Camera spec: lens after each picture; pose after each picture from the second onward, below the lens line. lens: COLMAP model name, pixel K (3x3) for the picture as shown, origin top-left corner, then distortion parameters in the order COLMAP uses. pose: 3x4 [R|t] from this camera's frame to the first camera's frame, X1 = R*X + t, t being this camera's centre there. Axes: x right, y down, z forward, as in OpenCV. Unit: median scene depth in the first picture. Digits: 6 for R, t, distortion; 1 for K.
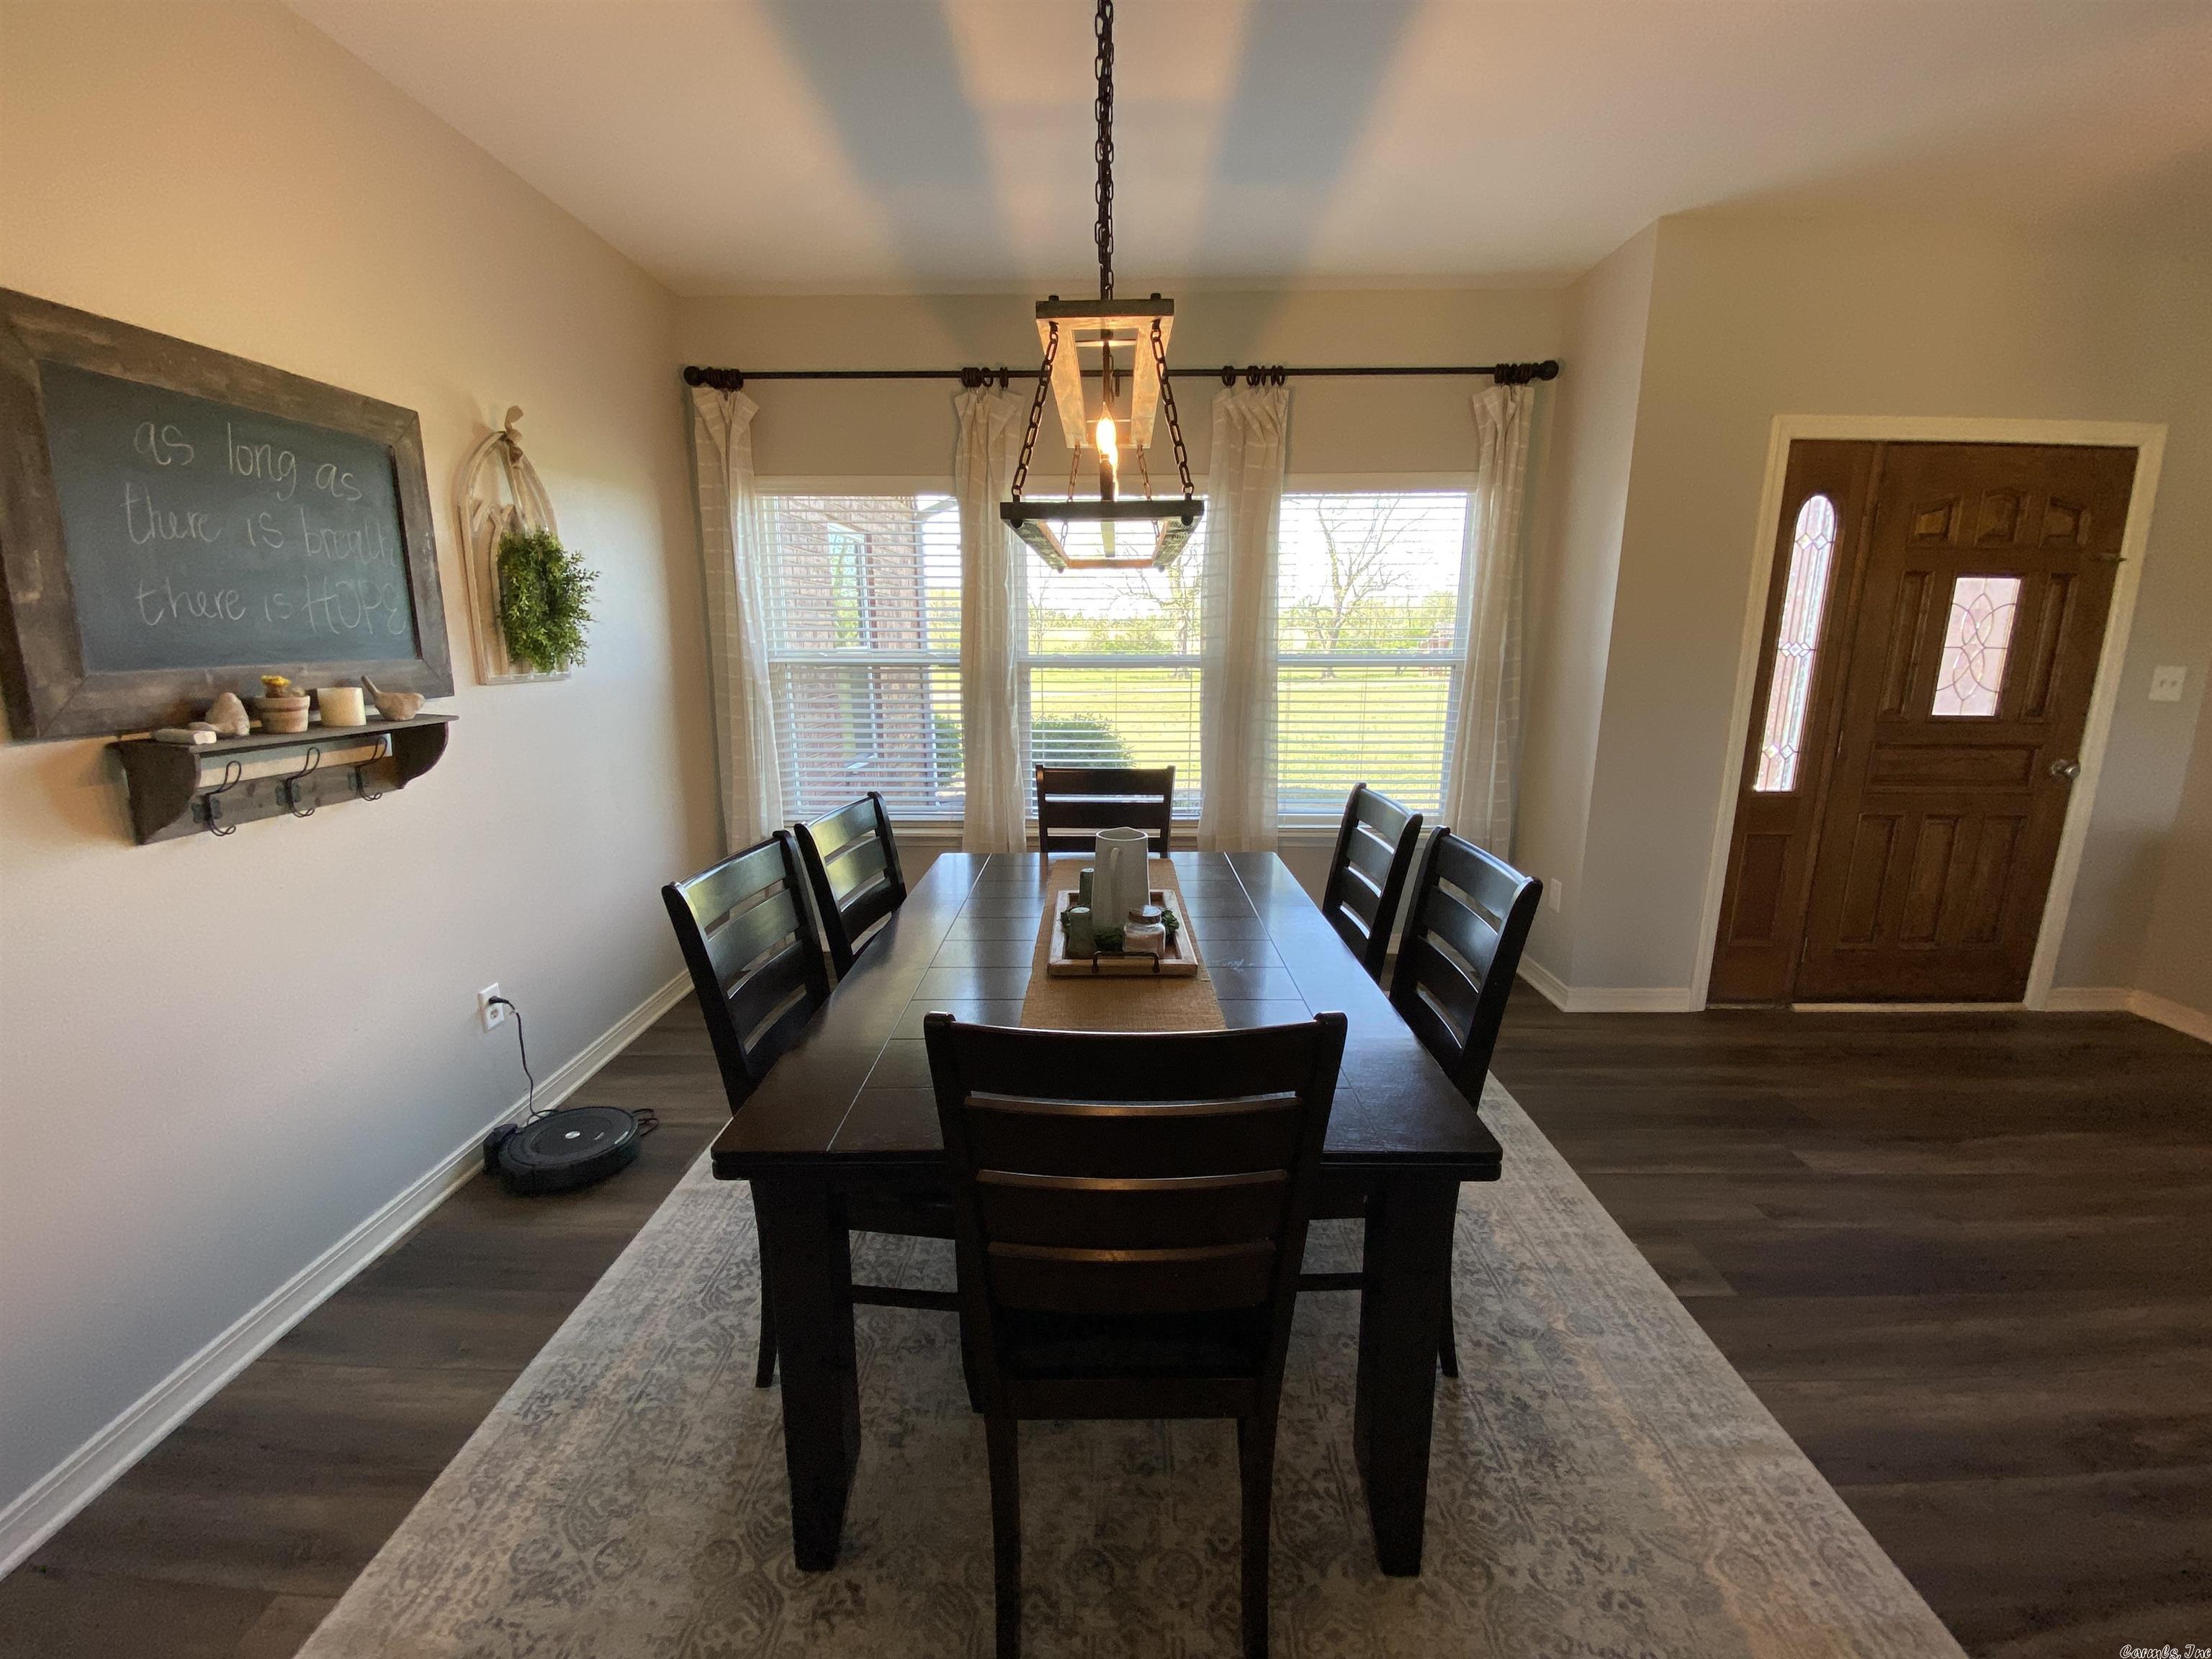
lens RADIAL K [[893.3, 0, 1098.1], [0, 893.3, 823.9], [0, 0, 1]] dist [0.001778, -0.012033]
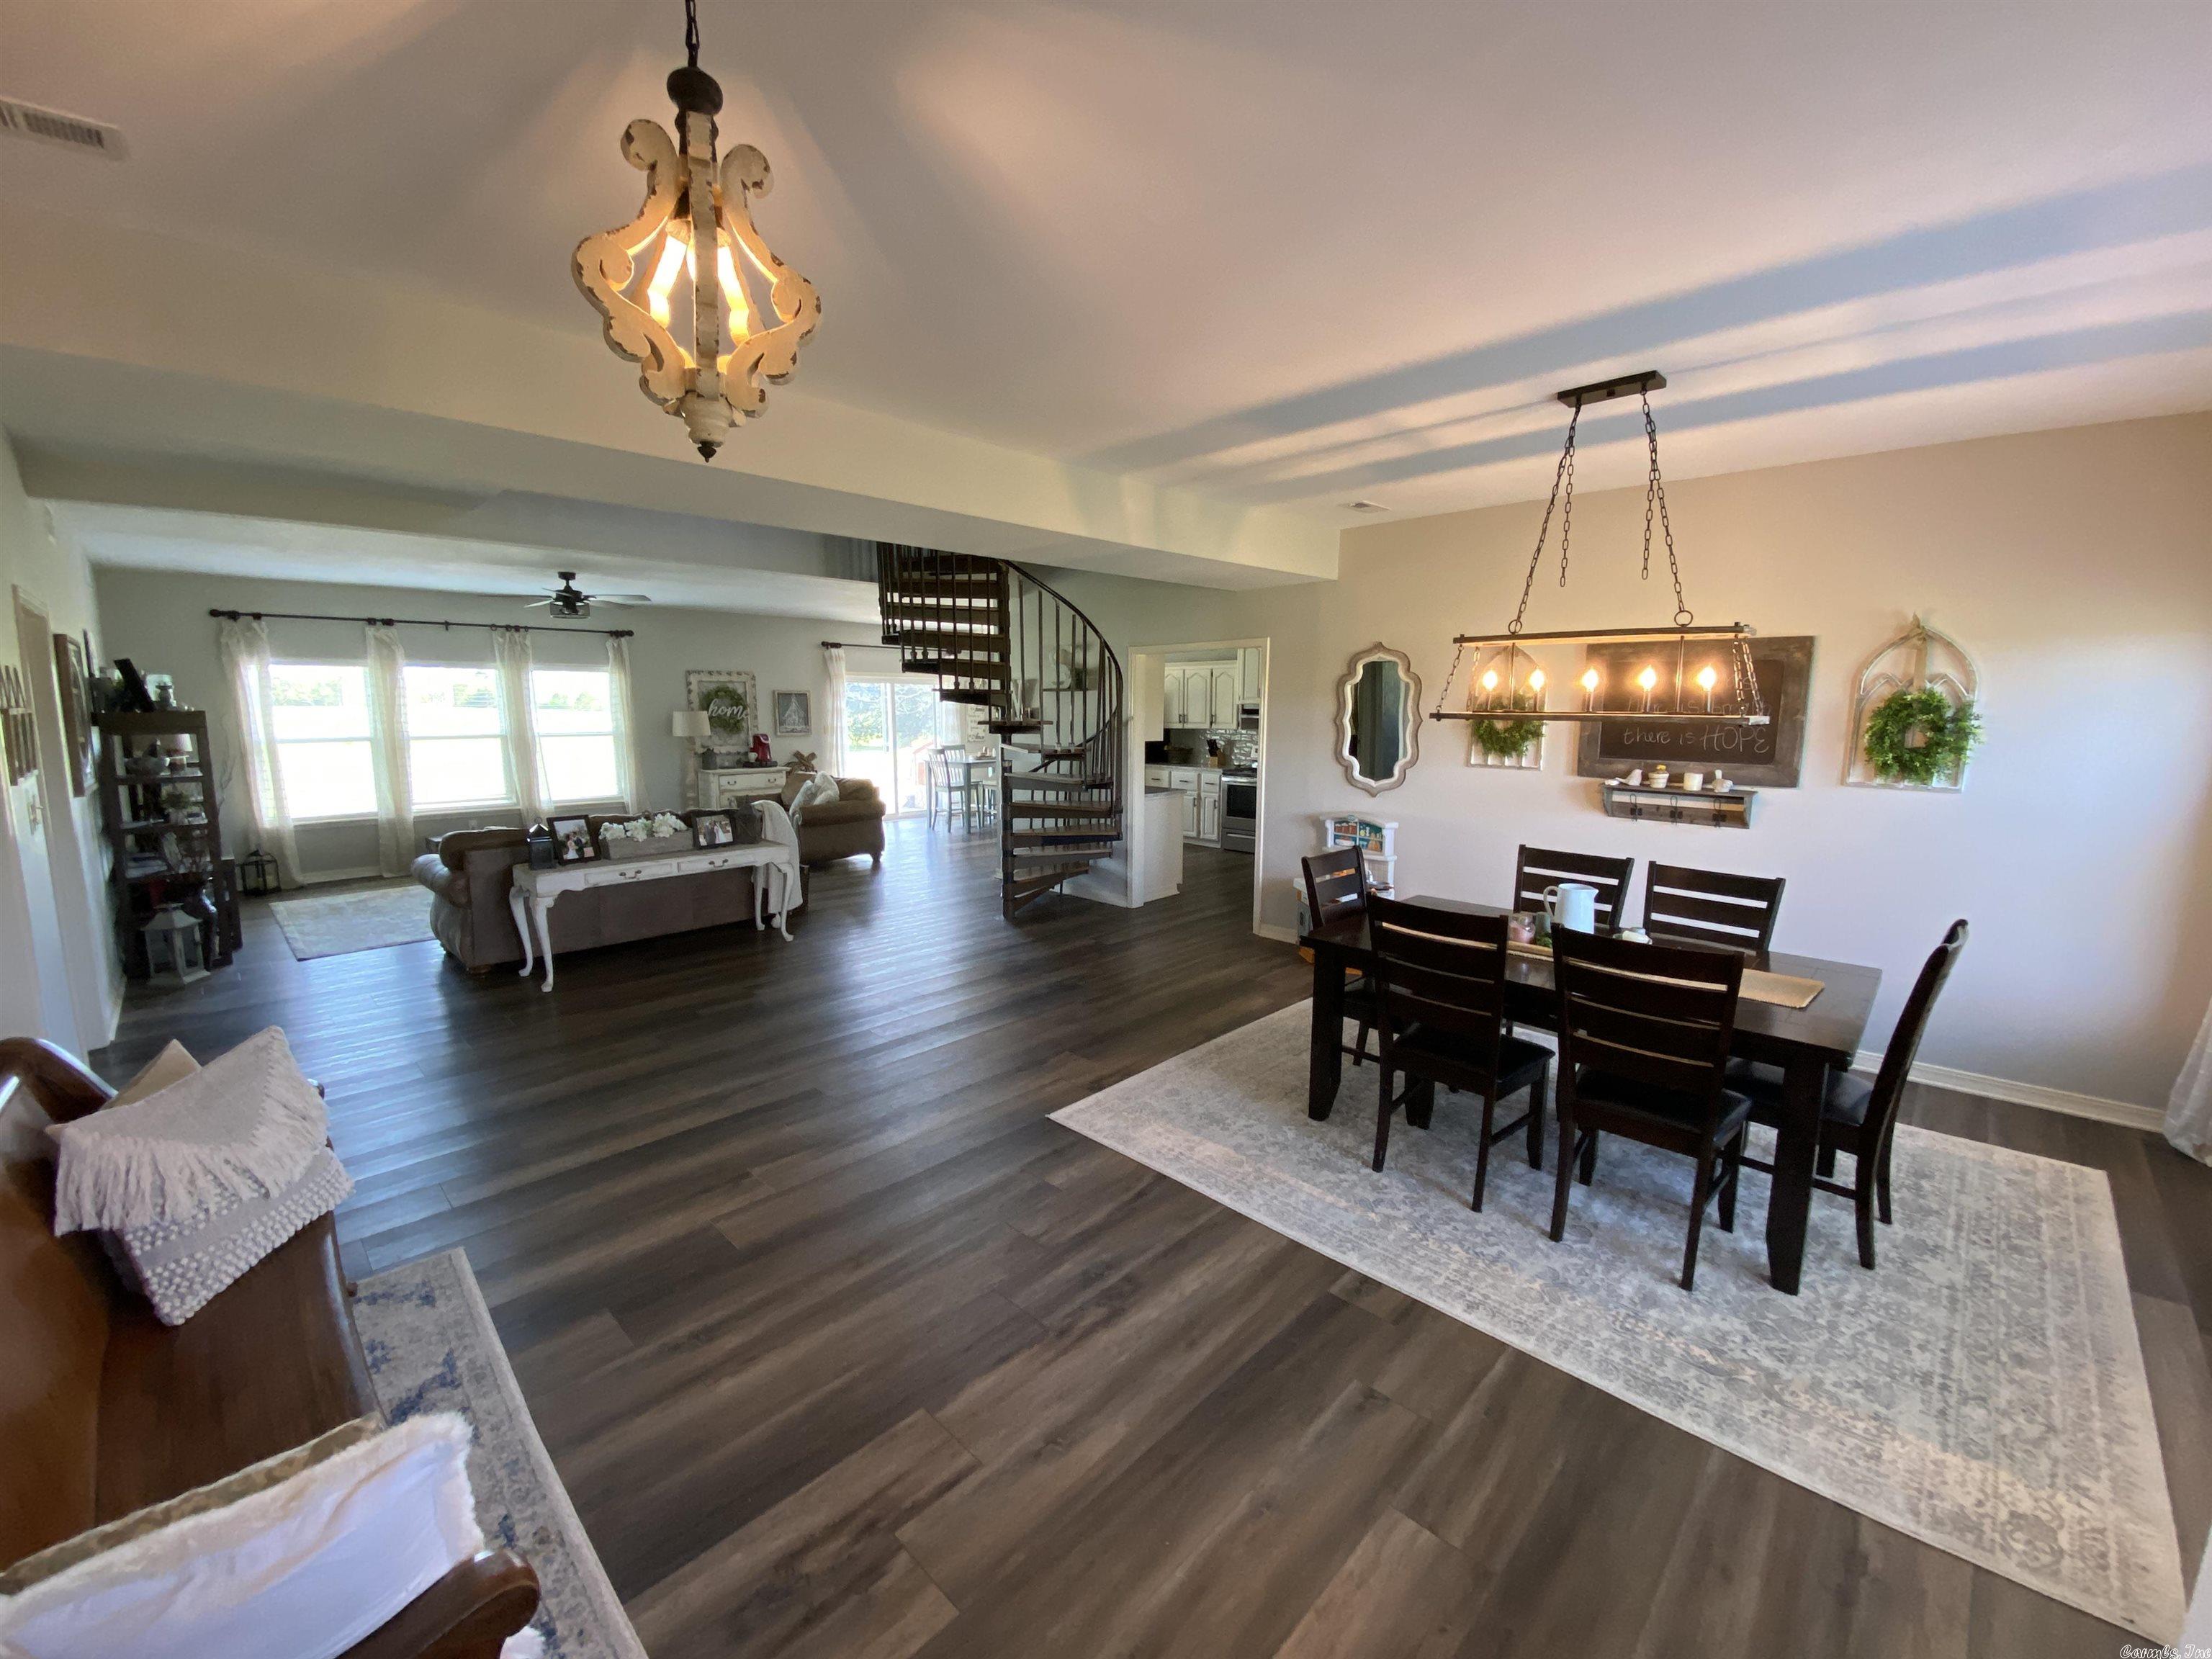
lens RADIAL K [[892.5, 0, 1105.2], [0, 892.5, 837.0], [0, 0, 1]] dist [-0.033764, -0.000052]
pose [[-0.683150, 0.107309, -0.722351, 1.390661], [-0.153892, 0.945779, 0.286041, -0.315636], [0.713879, 0.306573, -0.629595, 1.067086]]
